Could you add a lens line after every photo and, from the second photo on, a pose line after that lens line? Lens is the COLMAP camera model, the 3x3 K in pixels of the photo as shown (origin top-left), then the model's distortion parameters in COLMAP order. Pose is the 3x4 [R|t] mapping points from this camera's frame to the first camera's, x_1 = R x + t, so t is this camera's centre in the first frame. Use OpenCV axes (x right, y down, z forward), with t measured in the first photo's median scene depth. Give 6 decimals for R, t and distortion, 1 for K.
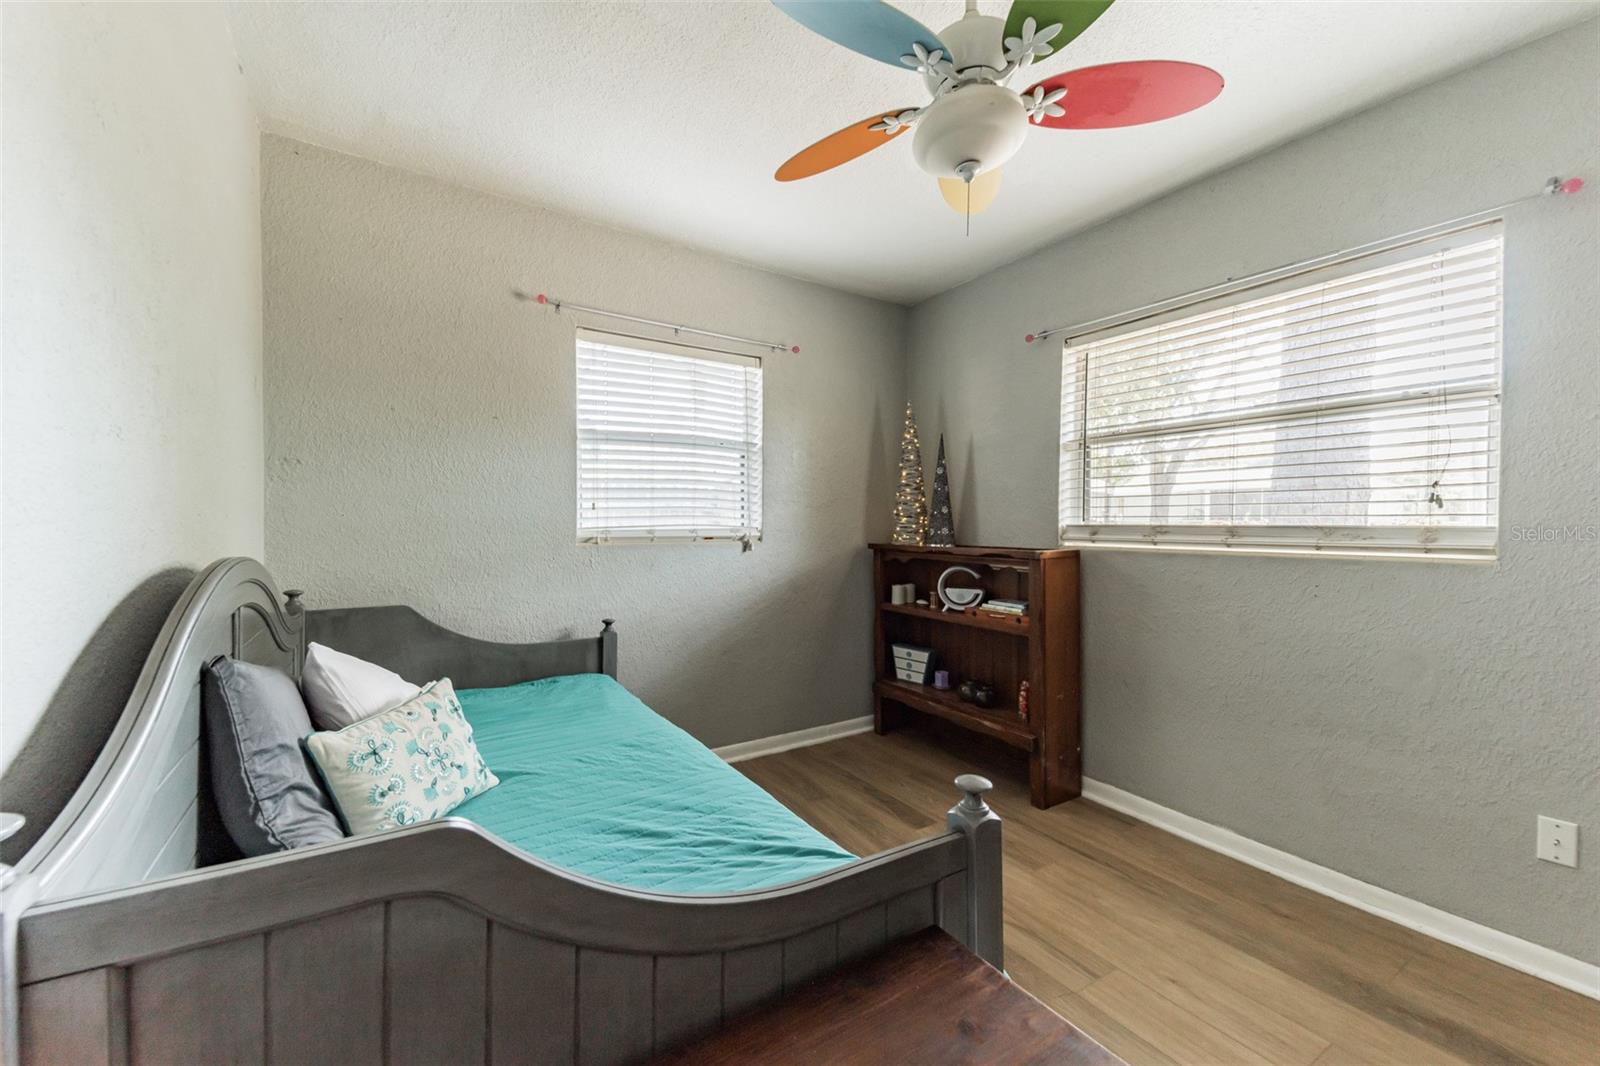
lens RADIAL K [[617.2, 0, 793.4], [0, 617.2, 532.0], [0, 0, 1]] dist [0.043089, -0.015368]
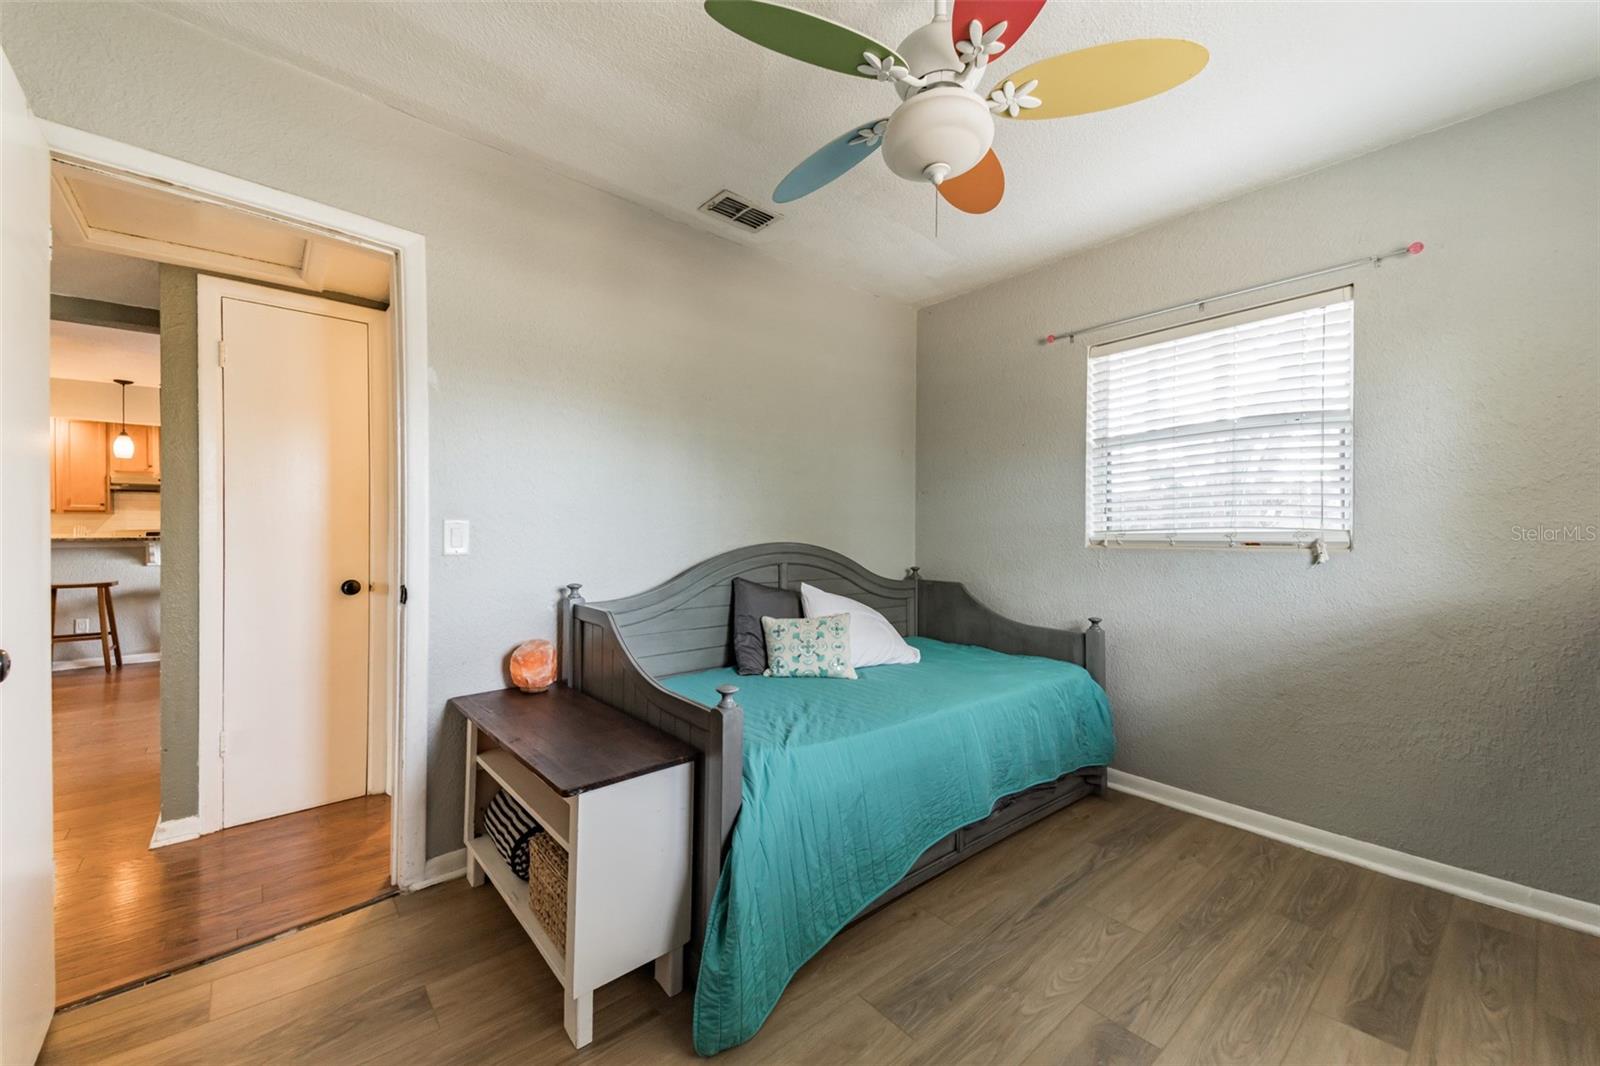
lens RADIAL K [[617.2, 0, 800.3], [0, 617.2, 533.2], [0, 0, 1]] dist [0.043089, -0.015368]
pose [[0.141700, -0.003194, -0.989905, 0.644954], [-0.012489, 0.999909, -0.005014, 0.008377], [0.989831, 0.013073, 0.141647, 0.335470]]
